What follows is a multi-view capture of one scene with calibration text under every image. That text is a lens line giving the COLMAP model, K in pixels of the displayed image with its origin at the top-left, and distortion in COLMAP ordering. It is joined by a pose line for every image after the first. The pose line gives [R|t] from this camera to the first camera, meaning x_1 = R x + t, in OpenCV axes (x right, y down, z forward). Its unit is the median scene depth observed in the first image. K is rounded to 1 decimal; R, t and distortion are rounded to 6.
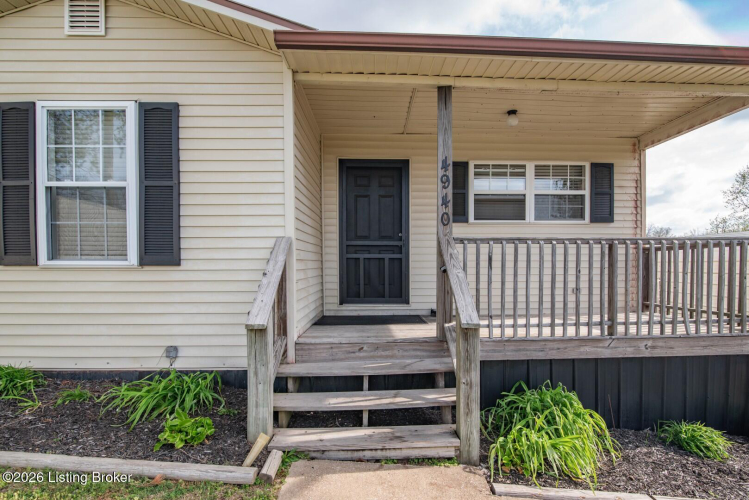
lens RADIAL K [[354.3, 0, 376.5], [0, 354.3, 273.6], [0, 0, 1]] dist [-0.019875, -0.000187]
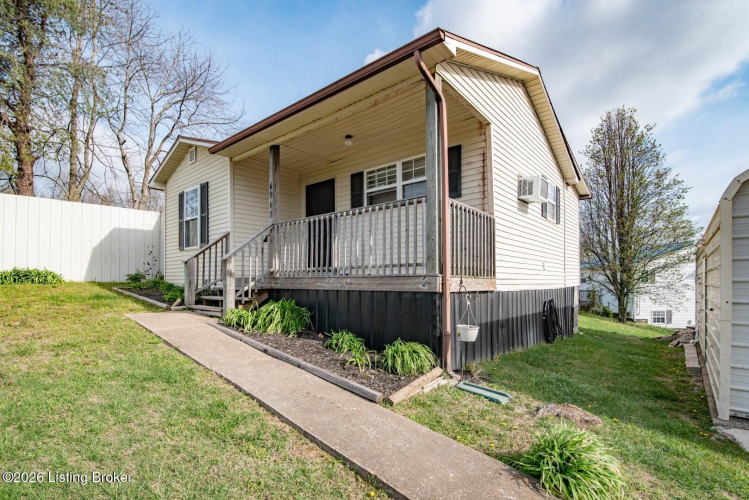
lens RADIAL K [[354.3, 0, 376.5], [0, 354.3, 273.6], [0, 0, 1]] dist [-0.019875, -0.000187]
pose [[0.741520, -0.013763, -0.670790, 1.466951], [-0.016543, 0.999111, -0.038786, 0.177577], [0.670727, 0.039858, 0.740632, -0.009500]]
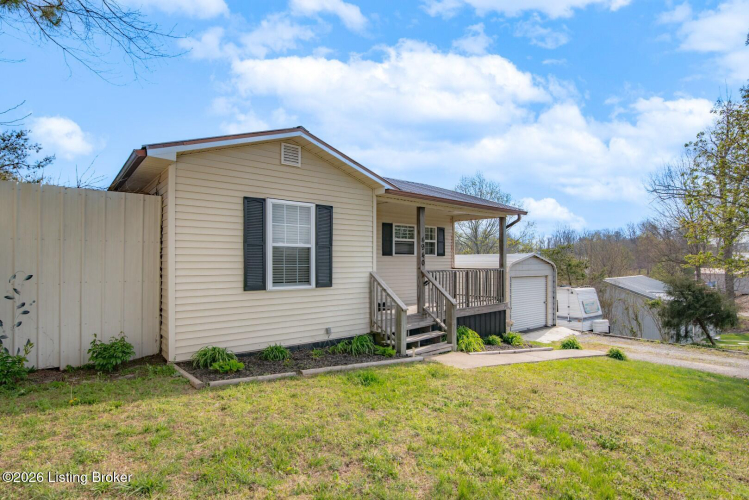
lens RADIAL K [[389.5, 0, 372.5], [0, 389.5, 262.7], [0, 0, 1]] dist [-0.002512, -0.000327]
pose [[0.787809, -0.001289, 0.615919, -1.314615], [0.015081, 0.999738, -0.017198, -0.089957], [-0.615736, 0.022837, 0.787622, -0.669643]]
